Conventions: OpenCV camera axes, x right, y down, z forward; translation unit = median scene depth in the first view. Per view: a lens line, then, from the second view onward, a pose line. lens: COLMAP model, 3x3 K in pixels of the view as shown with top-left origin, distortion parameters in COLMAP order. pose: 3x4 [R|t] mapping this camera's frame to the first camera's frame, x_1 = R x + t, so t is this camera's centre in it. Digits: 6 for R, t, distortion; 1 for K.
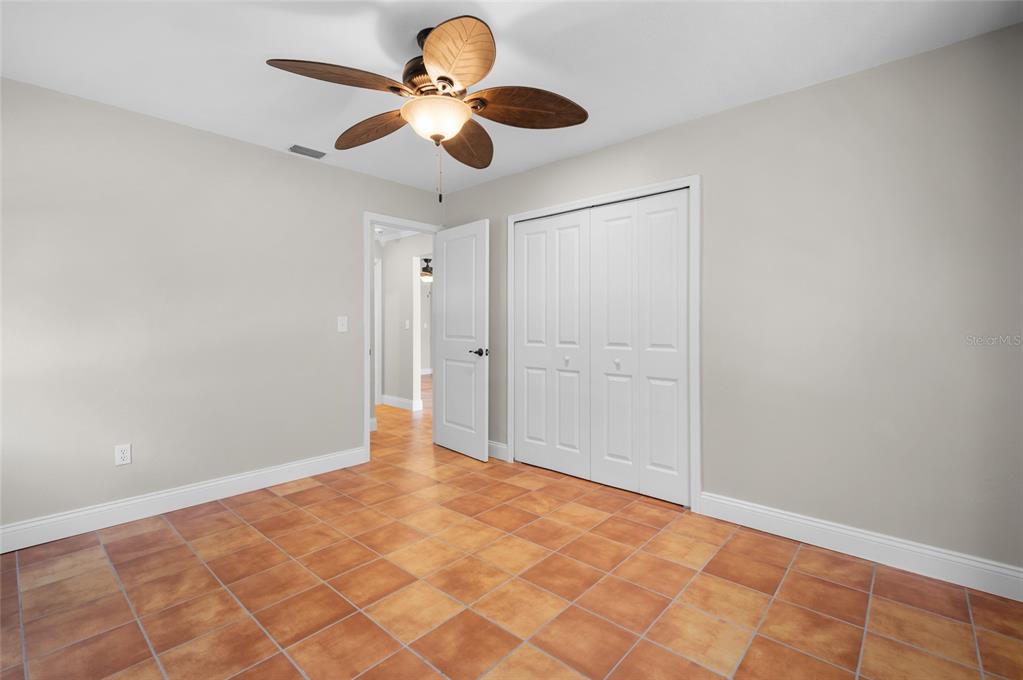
lens RADIAL K [[458.8, 0, 507.5], [0, 458.8, 334.3], [0, 0, 1]] dist [-0.002370, -0.000038]
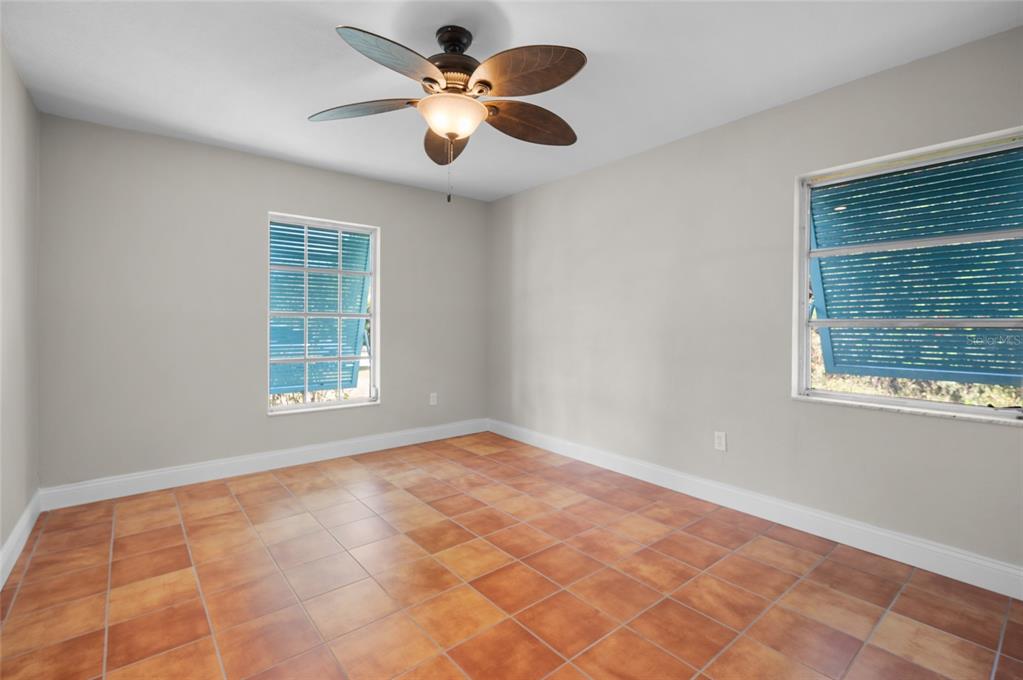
lens RADIAL K [[458.8, 0, 507.5], [0, 458.8, 334.3], [0, 0, 1]] dist [-0.002370, -0.000038]
pose [[-0.989415, -0.005669, 0.145002, -0.435336], [0.000905, 0.998976, 0.045234, -0.039012], [-0.145110, 0.044886, -0.988397, 2.021395]]
